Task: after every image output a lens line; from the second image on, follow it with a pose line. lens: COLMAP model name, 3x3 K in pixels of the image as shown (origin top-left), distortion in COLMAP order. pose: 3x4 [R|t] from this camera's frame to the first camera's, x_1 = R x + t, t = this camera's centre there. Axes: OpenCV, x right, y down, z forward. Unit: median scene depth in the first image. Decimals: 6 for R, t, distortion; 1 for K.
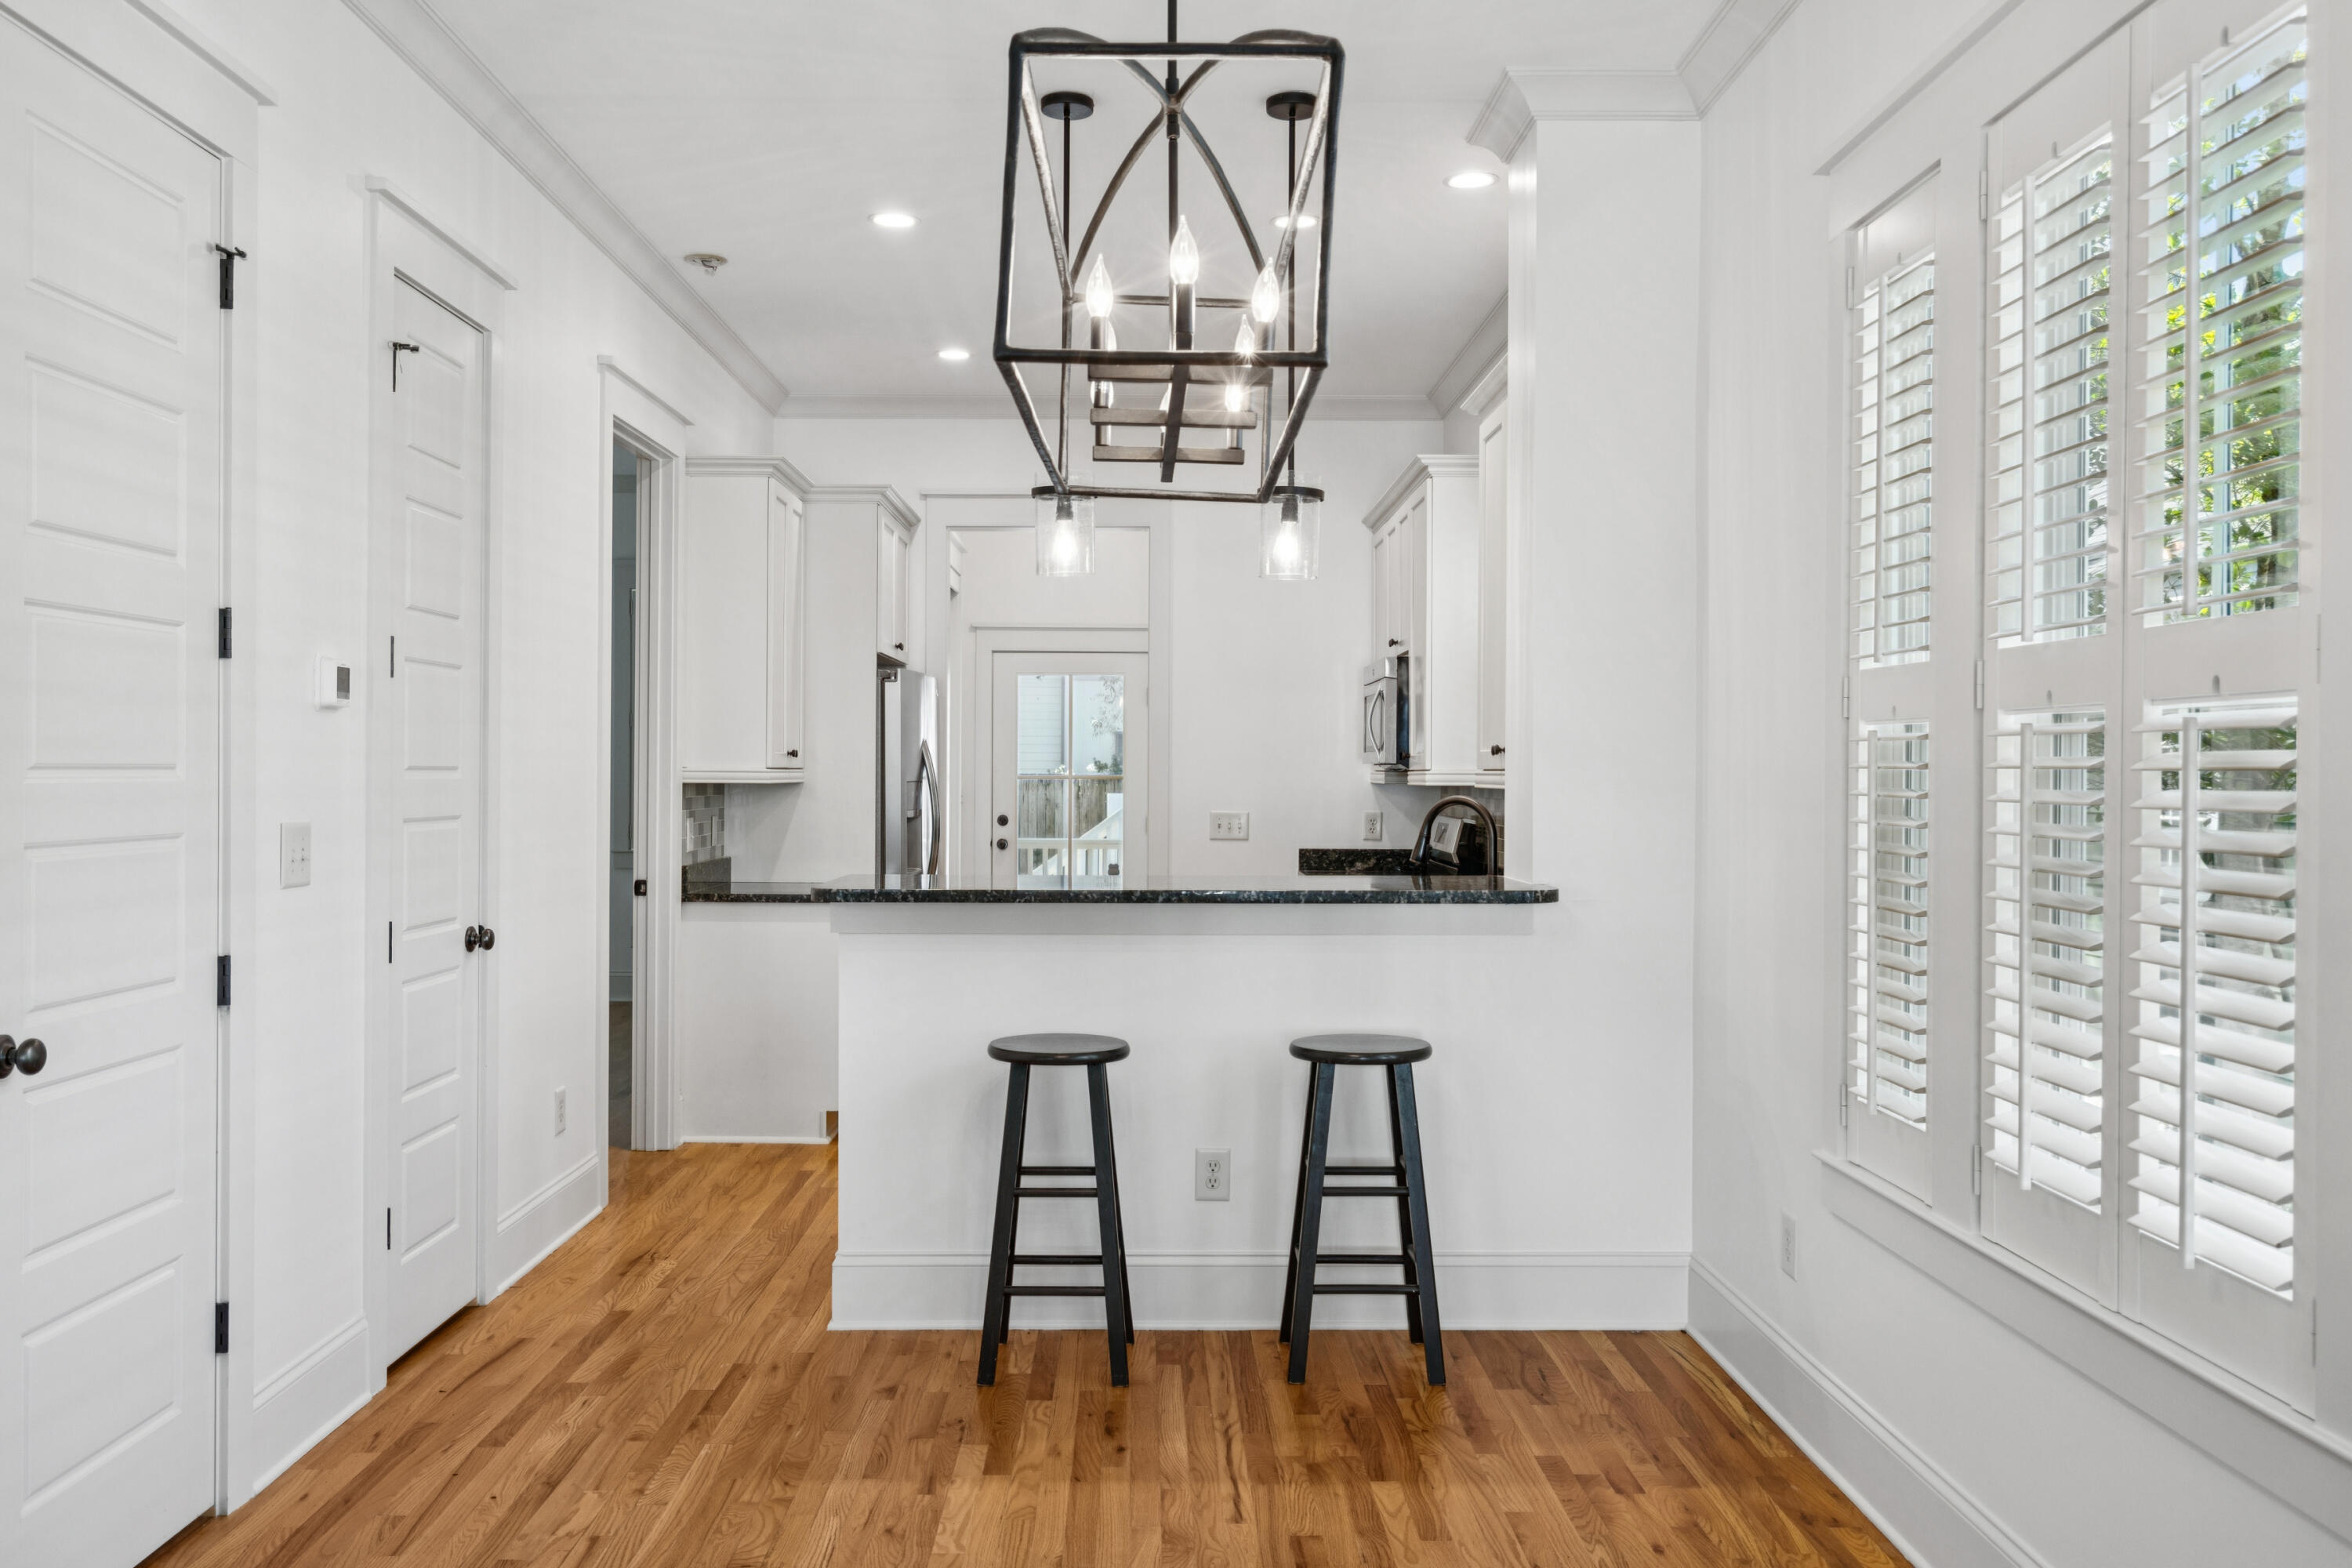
lens RADIAL K [[1868.3, 0, 1148.8], [0, 1868.3, 784.4], [0, 0, 1]] dist [0.032471, -0.033550]
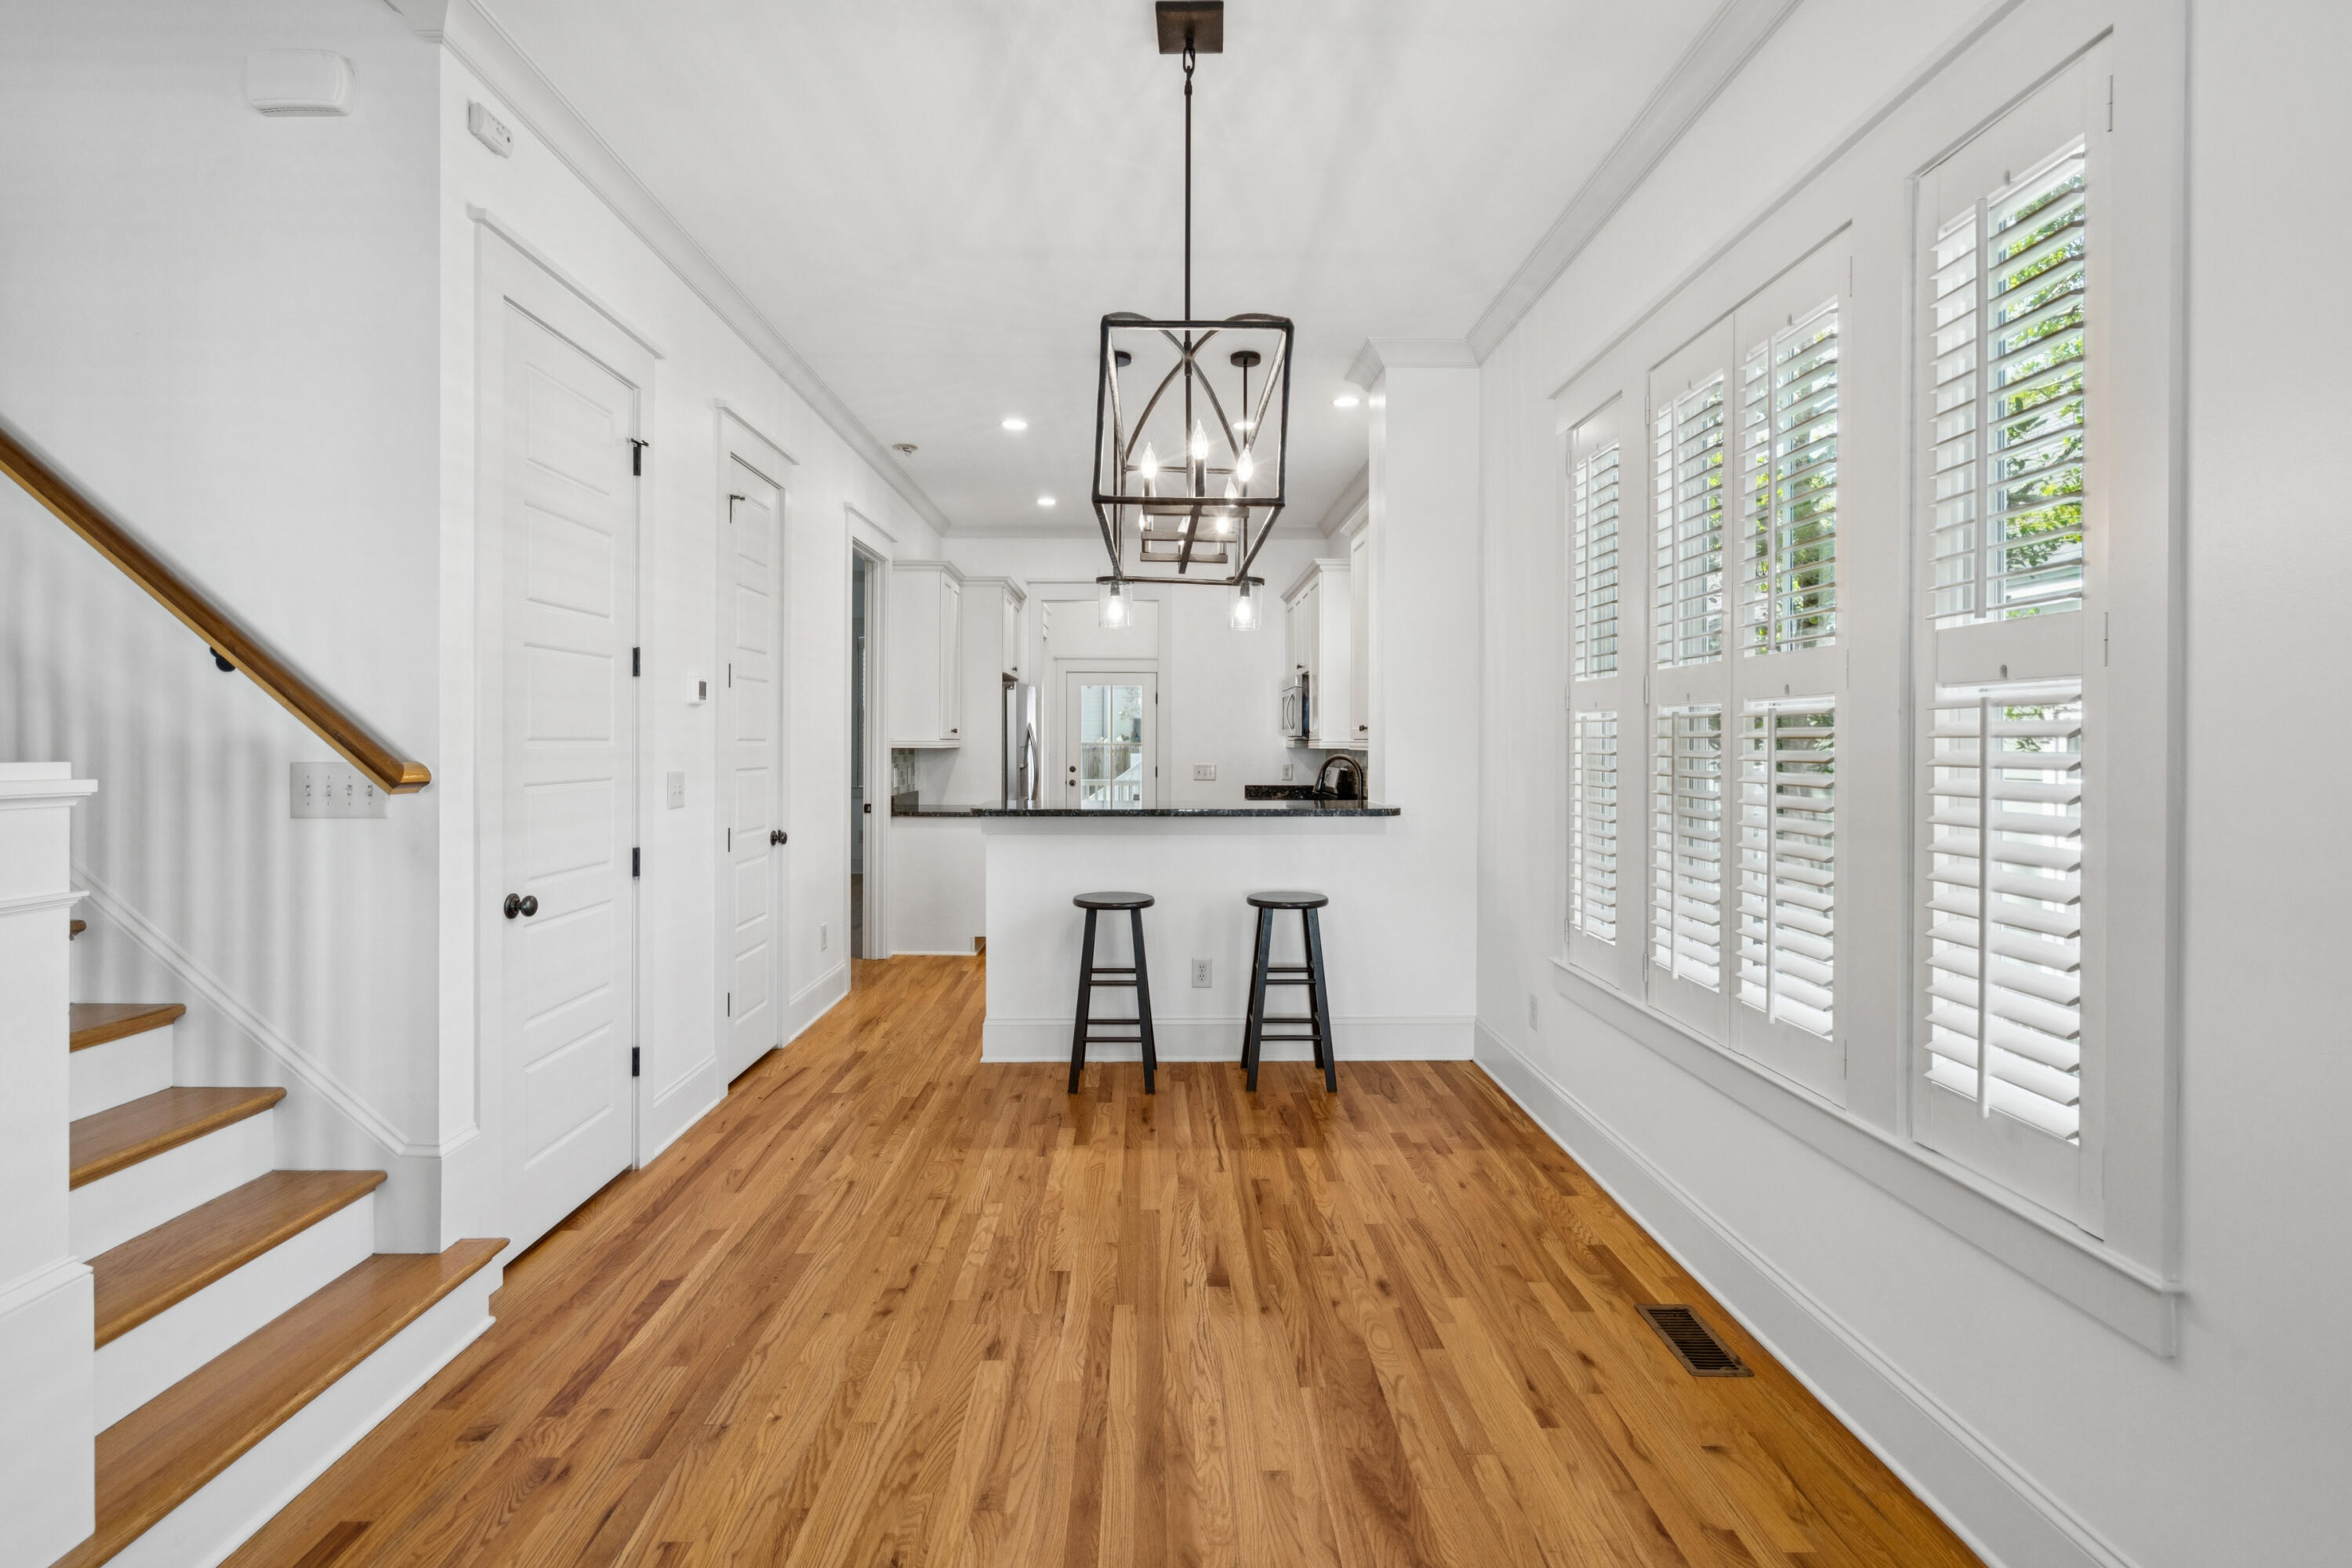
lens RADIAL K [[1072.4, 0, 1160.2], [0, 1072.4, 747.6], [0, 0, 1]] dist [-0.000256, 0.000390]
pose [[0.999964, -0.001818, 0.008324, -0.013228], [0.001825, 0.999998, -0.000791, 0.000244], [-0.008322, 0.000807, 0.999965, 0.004204]]
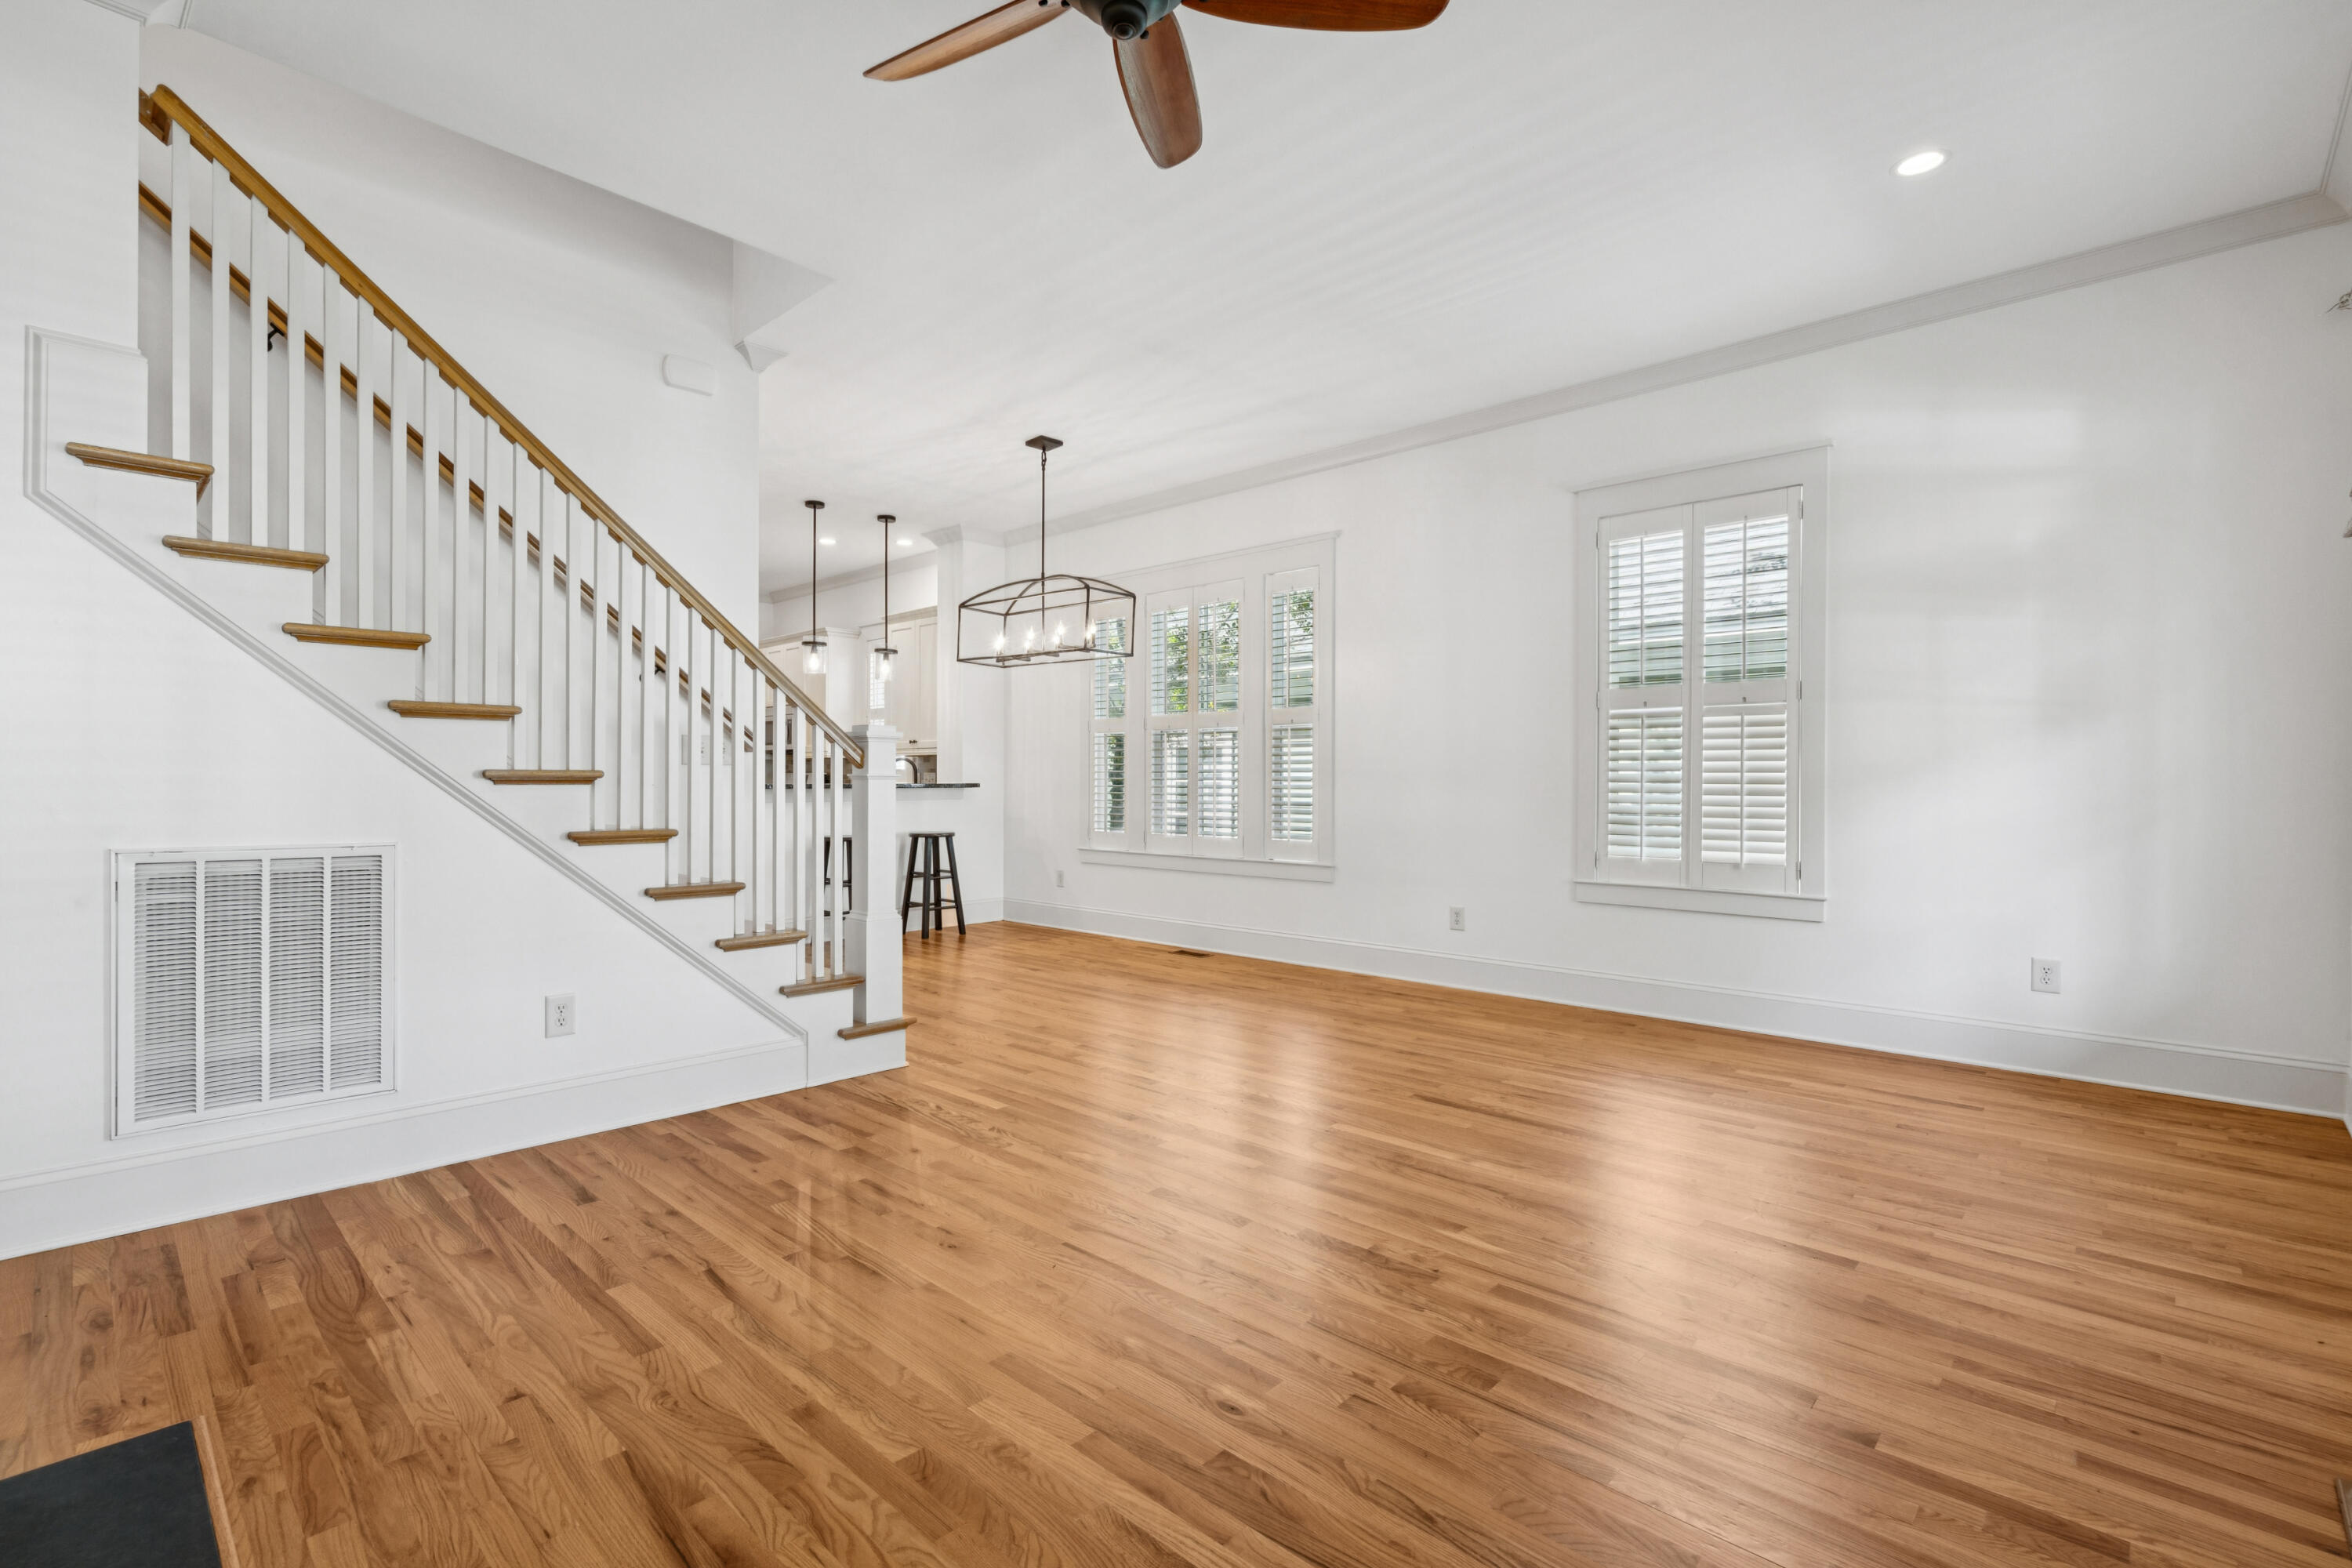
lens RADIAL K [[1048.1, 0, 1176.0], [0, 1048.1, 784.0], [0, 0, 1]] dist [-0.001510, 0.000012]
pose [[0.682175, -0.005412, 0.731169, -0.906410], [0.006311, 0.999979, 0.001513, 0.058384], [-0.731161, 0.003582, 0.682195, -0.491842]]
